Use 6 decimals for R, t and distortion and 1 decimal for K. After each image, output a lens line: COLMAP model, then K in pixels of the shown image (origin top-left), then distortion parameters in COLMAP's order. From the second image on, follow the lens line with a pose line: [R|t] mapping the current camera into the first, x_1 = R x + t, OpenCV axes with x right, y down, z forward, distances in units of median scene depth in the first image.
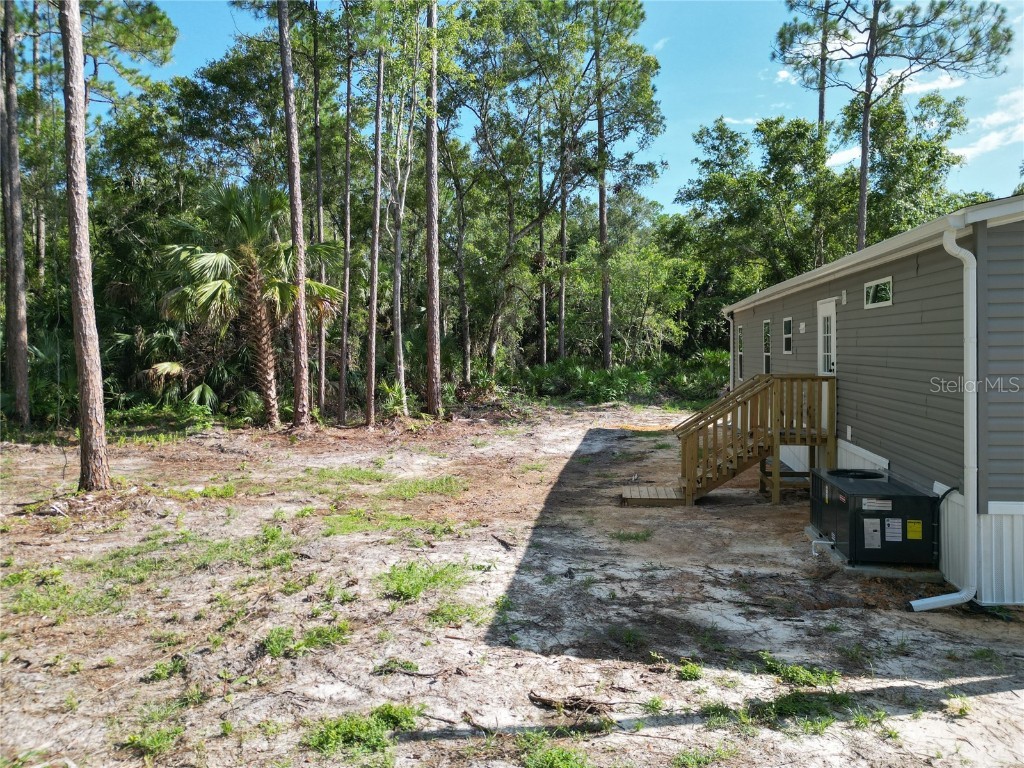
lens RADIAL K [[714.7, 0, 512.0], [0, 714.7, 384.0], [0, 0, 1]] dist [0.050404, -0.068505]
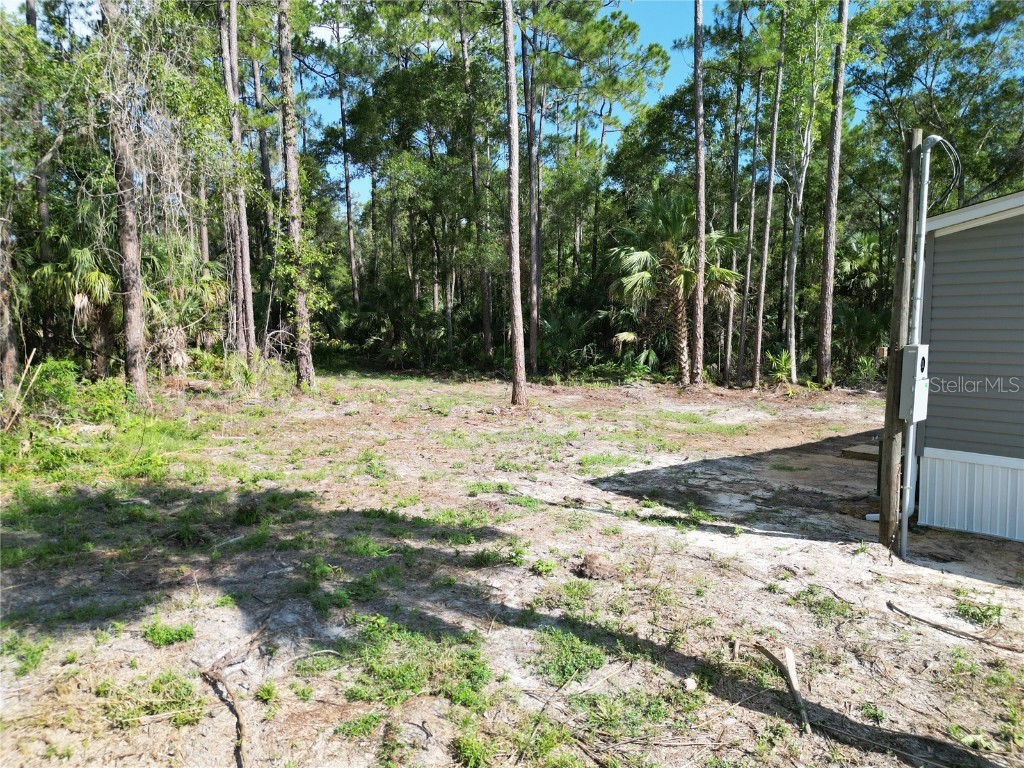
lens RADIAL K [[714.7, 0, 512.0], [0, 714.7, 384.0], [0, 0, 1]] dist [0.050404, -0.068505]
pose [[0.738594, 0.064612, -0.671047, 0.840919], [-0.037621, 0.997796, 0.054666, 0.003832], [0.673100, -0.015131, 0.739397, -0.411913]]
